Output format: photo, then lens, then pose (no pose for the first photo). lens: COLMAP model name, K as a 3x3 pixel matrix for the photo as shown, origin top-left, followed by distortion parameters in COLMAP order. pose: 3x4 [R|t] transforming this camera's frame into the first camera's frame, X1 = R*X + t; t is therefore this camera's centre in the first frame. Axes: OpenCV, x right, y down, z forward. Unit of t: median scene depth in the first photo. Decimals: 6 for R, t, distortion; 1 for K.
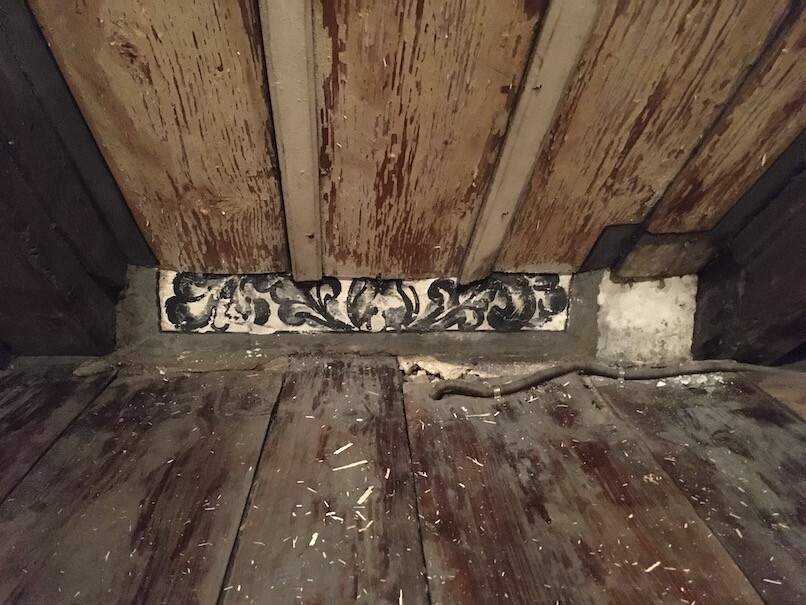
lens RADIAL K [[687.9, 0, 401.3], [0, 687.9, 303.0], [0, 0, 1]] dist [0.087423, -0.081753]
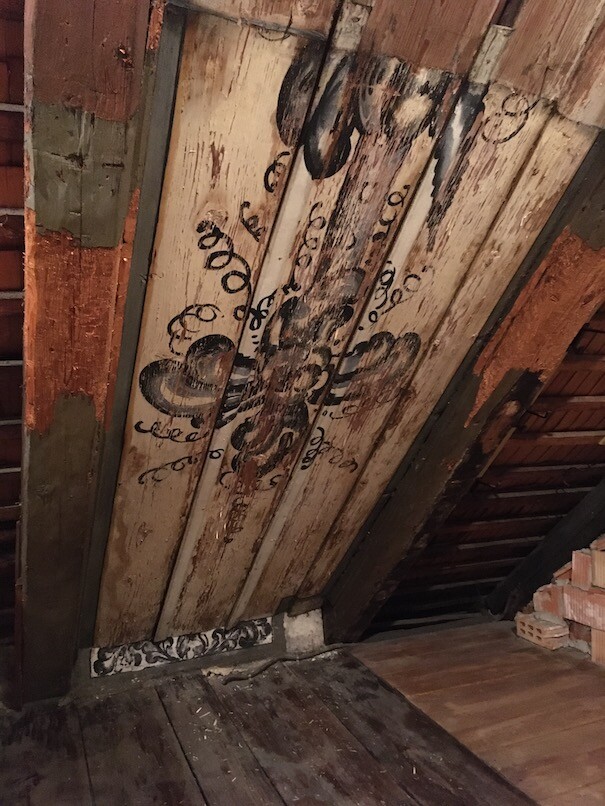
lens RADIAL K [[687.9, 0, 302.4], [0, 687.9, 401.9], [0, 0, 1]] dist [0.087423, -0.081753]
pose [[0.943751, -0.064068, 0.324390, -0.376893], [0.147902, 0.959229, -0.240842, -0.161488], [-0.295734, 0.275272, 0.914749, -1.403501]]
